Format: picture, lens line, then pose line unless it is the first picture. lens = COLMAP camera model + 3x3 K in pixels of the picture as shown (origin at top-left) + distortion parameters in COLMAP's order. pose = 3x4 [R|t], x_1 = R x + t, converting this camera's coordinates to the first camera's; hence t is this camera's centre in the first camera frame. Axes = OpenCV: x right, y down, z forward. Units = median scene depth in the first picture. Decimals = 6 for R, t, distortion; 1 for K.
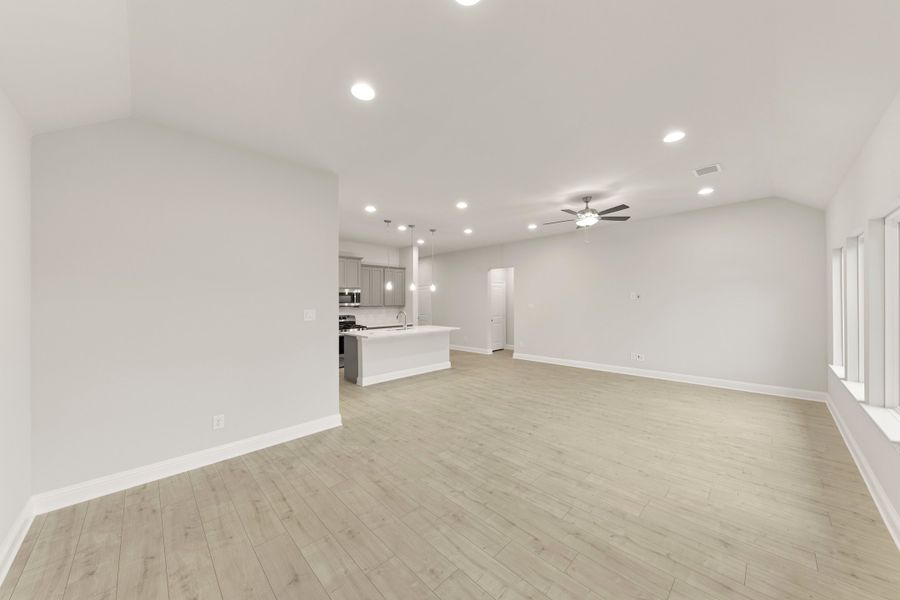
lens RADIAL K [[311.4, 0, 455.3], [0, 311.4, 301.5], [0, 0, 1]] dist [0.006874, -0.000057]
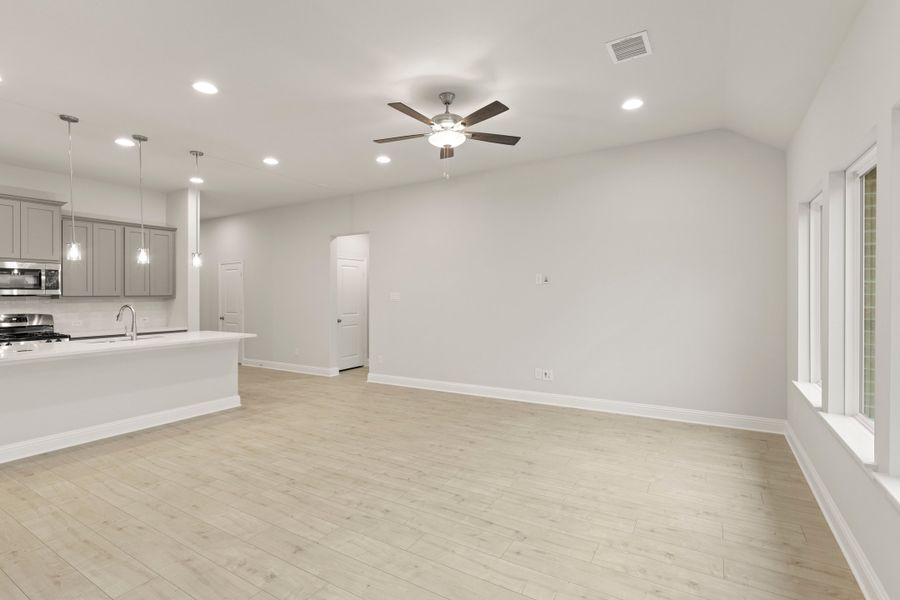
lens RADIAL K [[423.6, 0, 450.0], [0, 423.6, 300.0], [0, 0, 1]] dist [0.003251, 0.000091]
pose [[0.971534, -0.002268, 0.236891, 0.280253], [-0.000098, 0.999950, 0.009975, 0.025736], [-0.236902, -0.009714, 0.971485, 0.299778]]
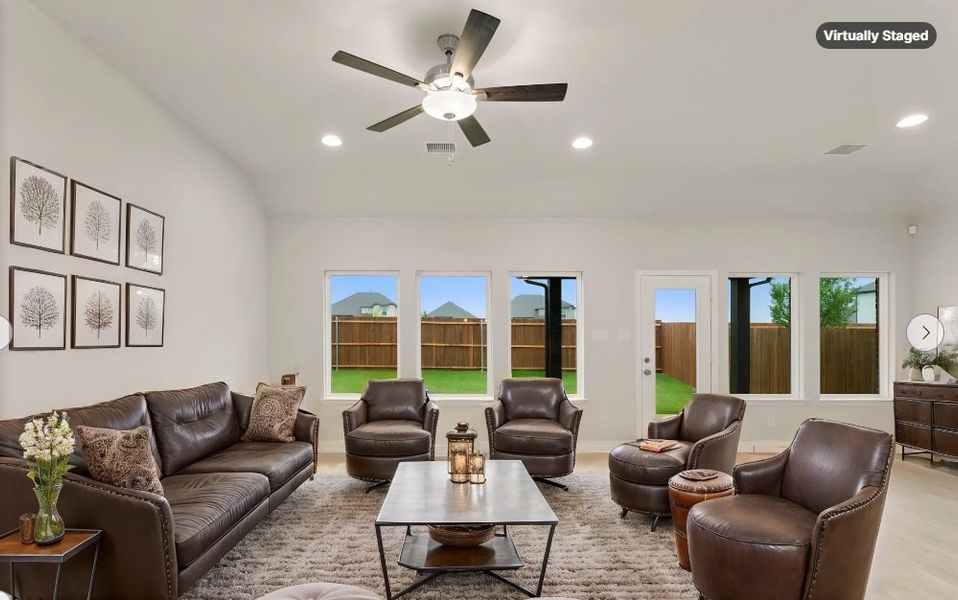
lens RADIAL K [[435.8, 0, 454.3], [0, 435.8, 333.7], [0, 0, 1]] dist [0.002139, 0.000811]
pose [[-0.717727, 0.010309, 0.696249, 0.061438], [0.008562, 0.999945, -0.005979, 0.026257], [-0.696272, 0.001671, -0.717776, 1.511864]]
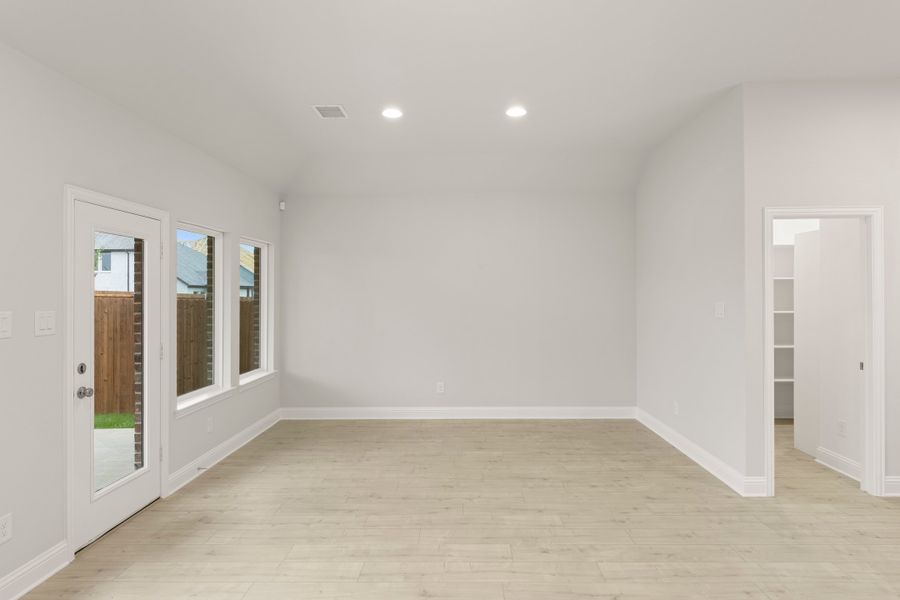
lens RADIAL K [[491.2, 0, 461.6], [0, 491.2, 293.8], [0, 0, 1]] dist [0.002359, -0.000836]
pose [[-0.705493, 0.011635, -0.708621, 0.607077], [0.011243, 0.999923, 0.005225, -0.003462], [0.708628, -0.004280, -0.705569, 1.145542]]
